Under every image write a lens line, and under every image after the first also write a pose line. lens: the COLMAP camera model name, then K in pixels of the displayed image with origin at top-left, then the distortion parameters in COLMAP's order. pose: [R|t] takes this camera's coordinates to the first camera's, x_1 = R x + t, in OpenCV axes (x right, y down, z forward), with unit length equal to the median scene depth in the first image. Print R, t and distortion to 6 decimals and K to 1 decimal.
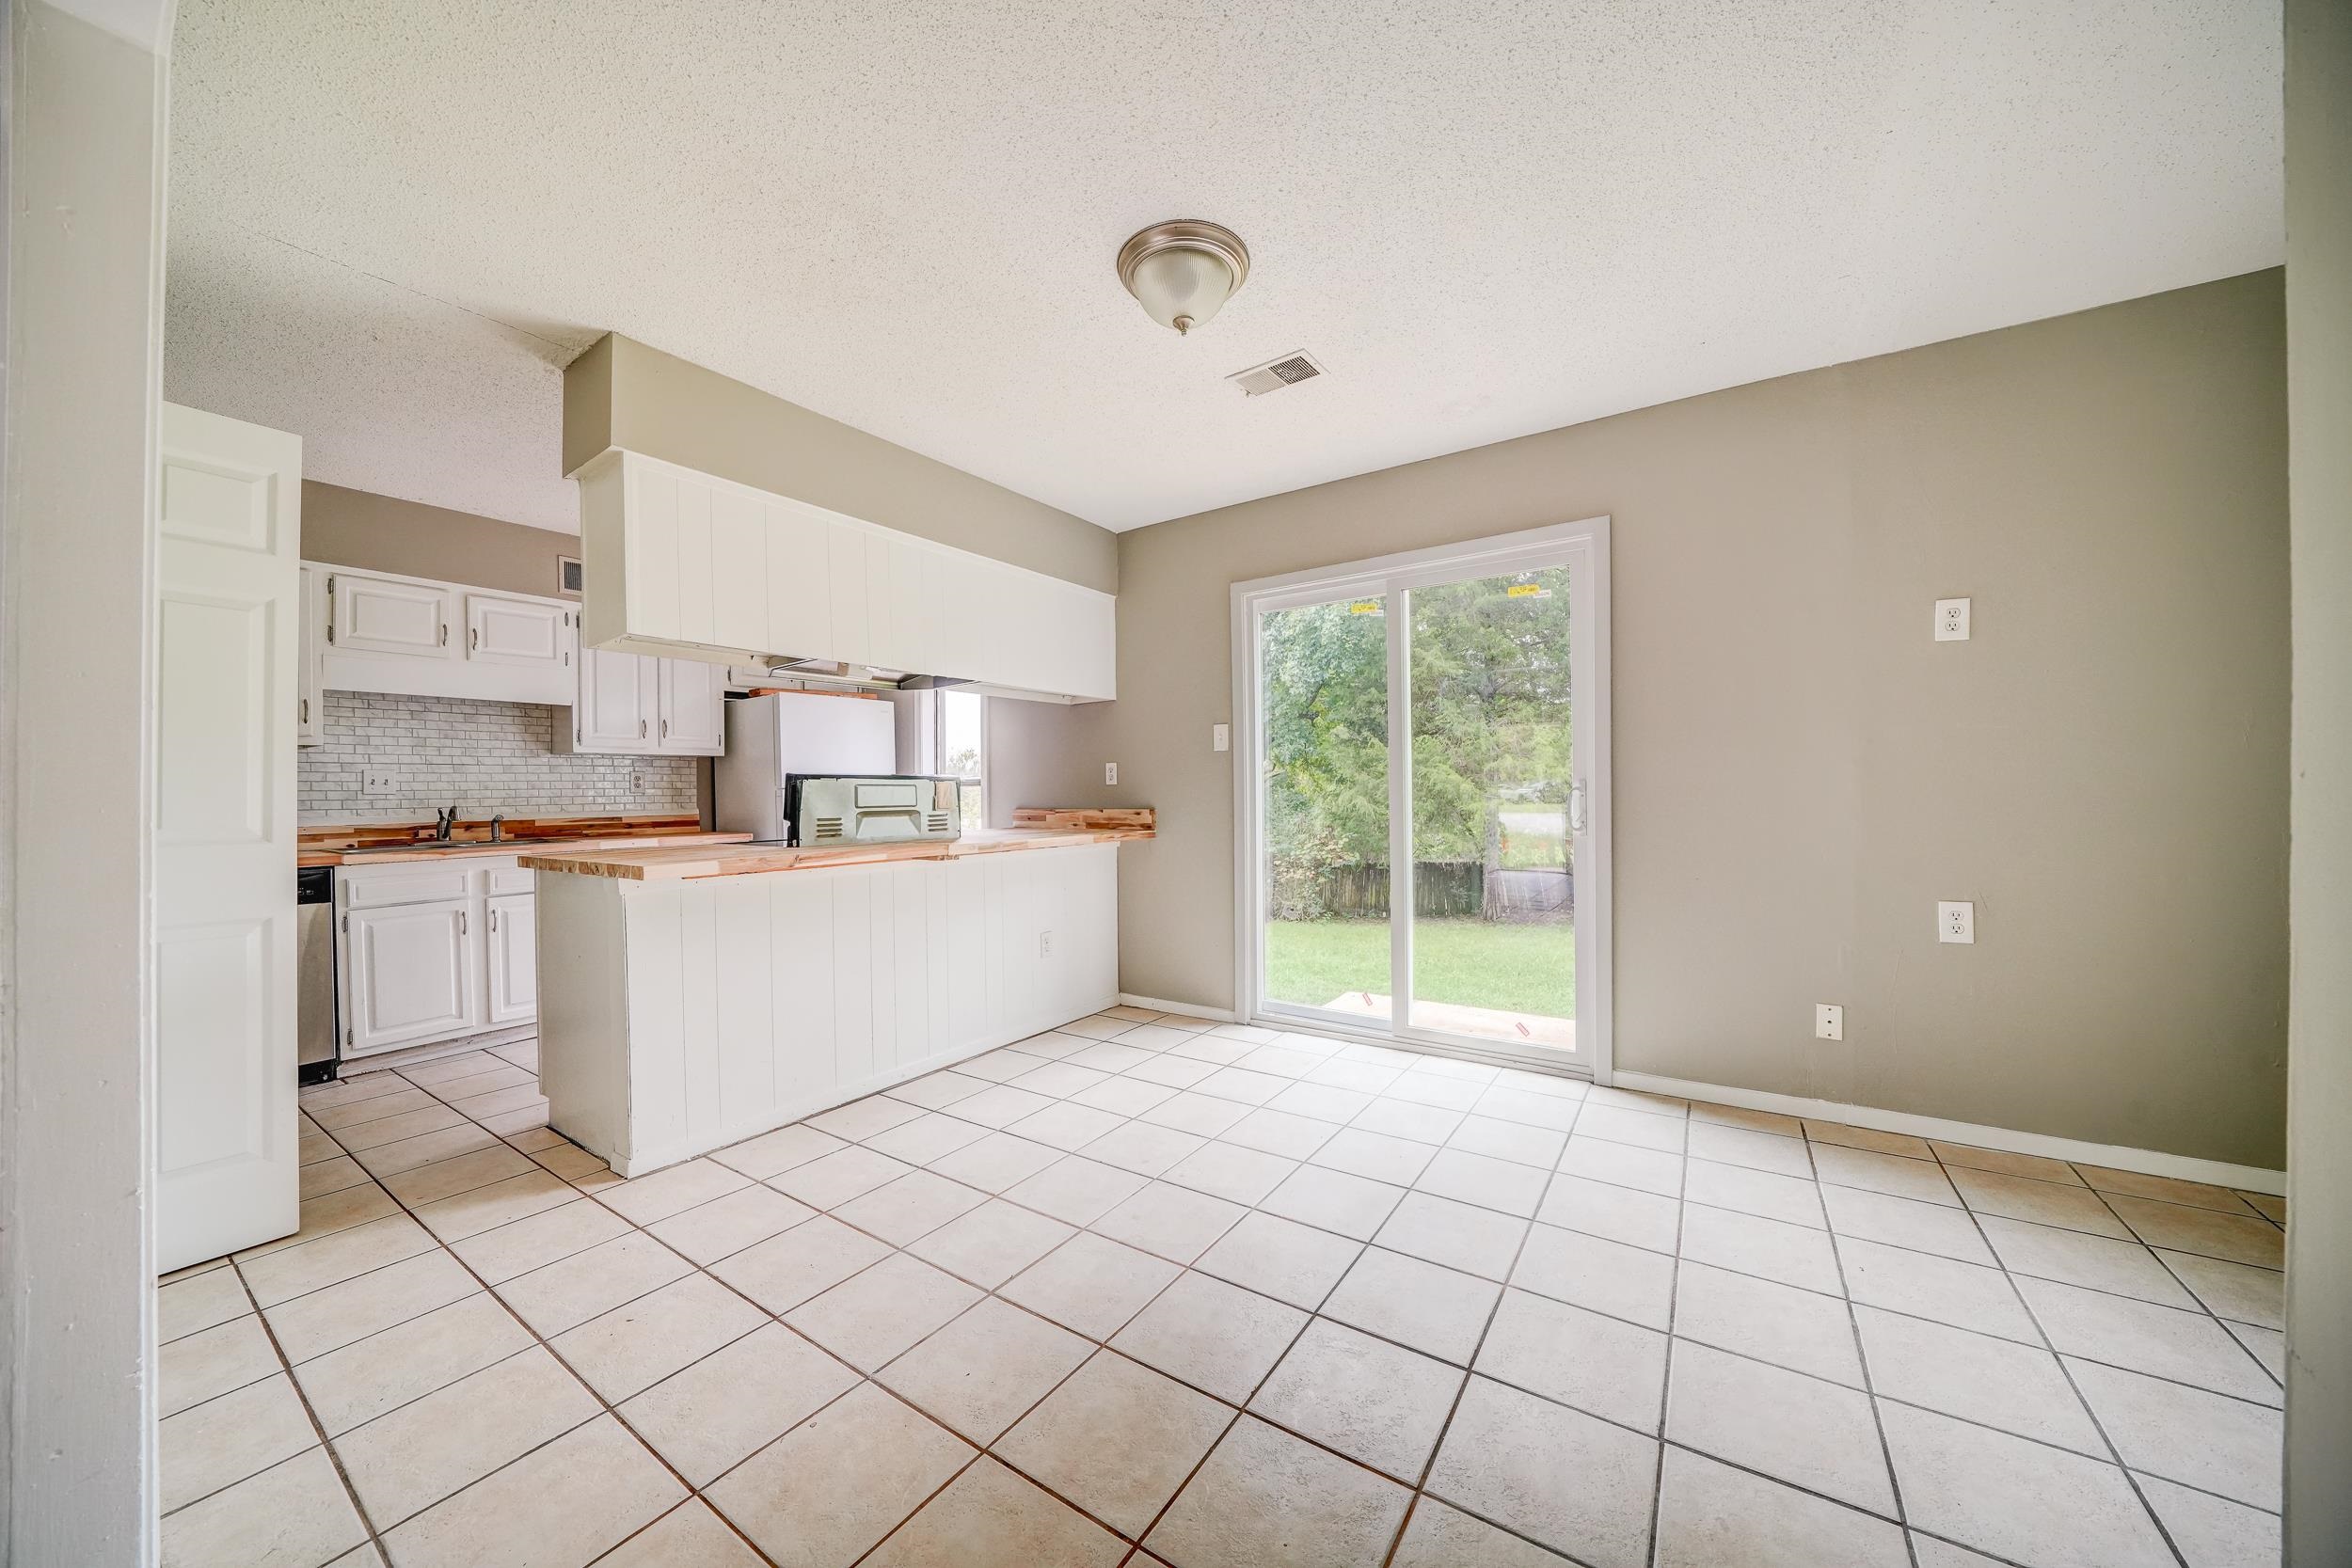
lens RADIAL K [[820.9, 0, 1179.2], [0, 820.9, 790.0], [0, 0, 1]] dist [-0.017524, 0.000173]
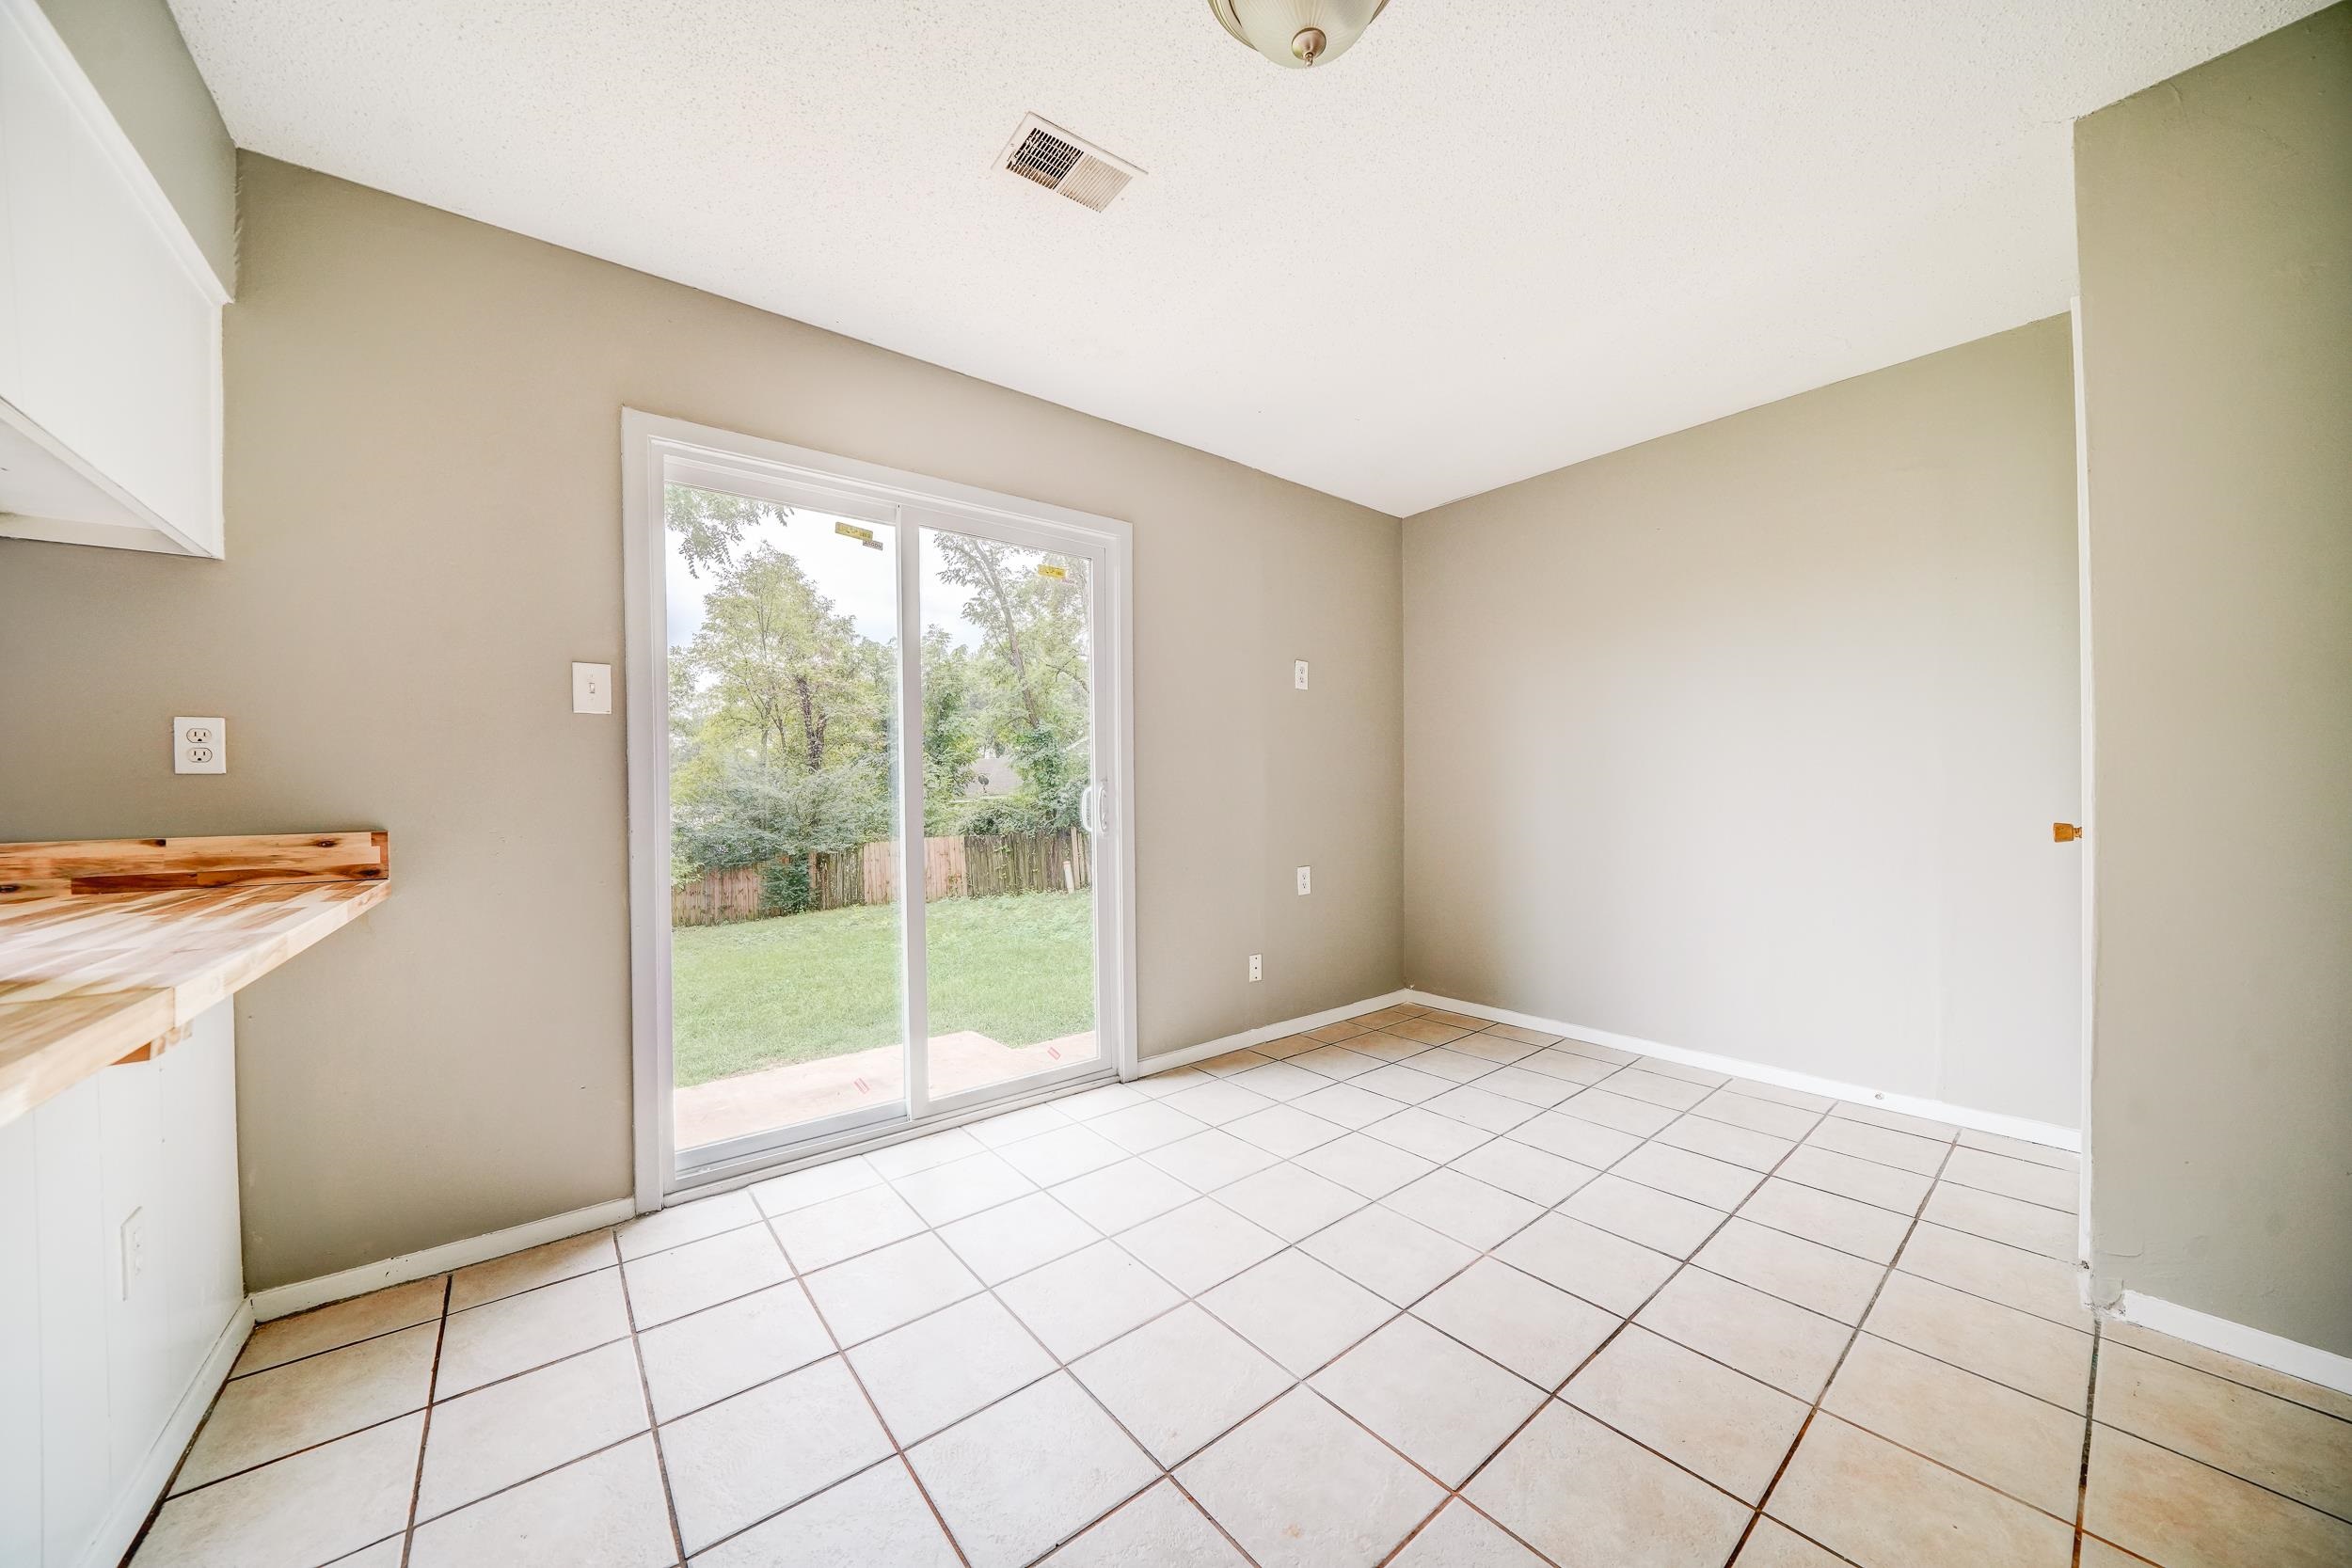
lens RADIAL K [[820.9, 0, 1179.2], [0, 820.9, 790.0], [0, 0, 1]] dist [-0.017524, 0.000173]
pose [[0.290809, 0.006439, 0.956759, -0.324546], [0.001508, 0.999973, -0.007189, 0.005207], [-0.956780, 0.003533, 0.290792, 0.471263]]
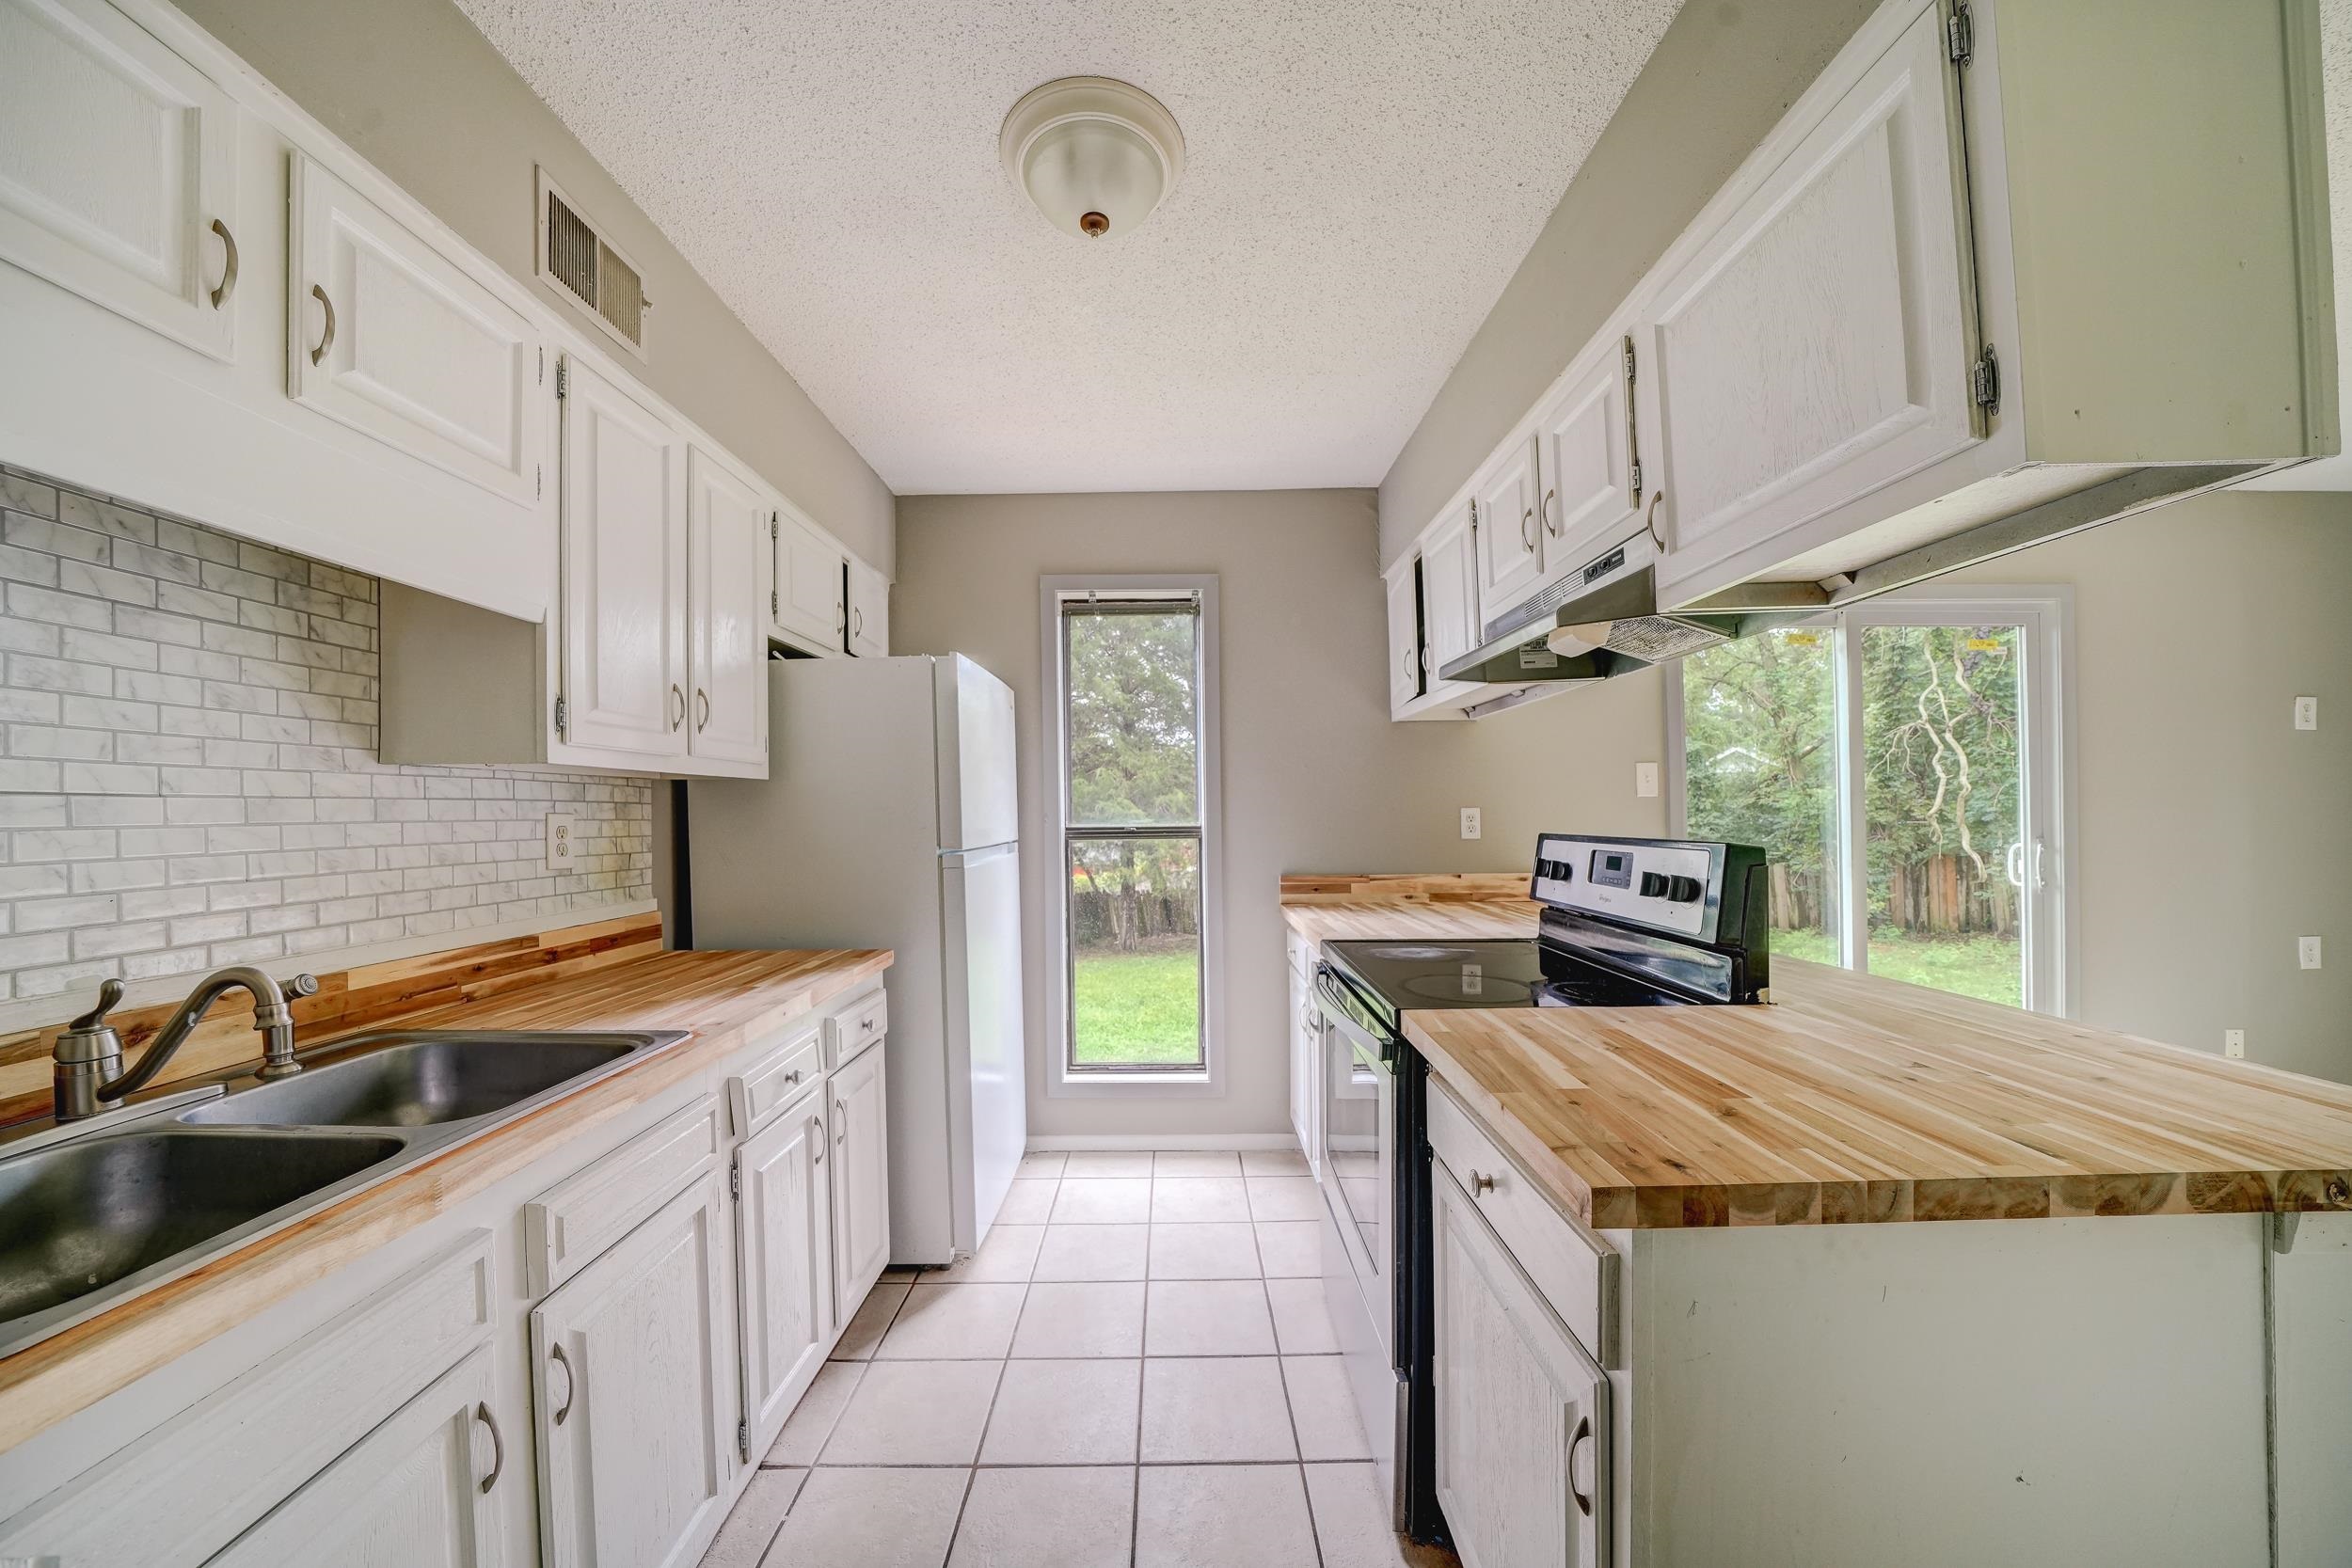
lens RADIAL K [[842.2, 0, 1186.6], [0, 842.2, 813.1], [0, 0, 1]] dist [-0.015872, 0.000135]
pose [[0.821851, 0.005977, 0.569670, -0.733396], [-0.003840, 0.999980, -0.004952, -0.025139], [-0.569689, 0.001882, 0.821858, 0.572547]]
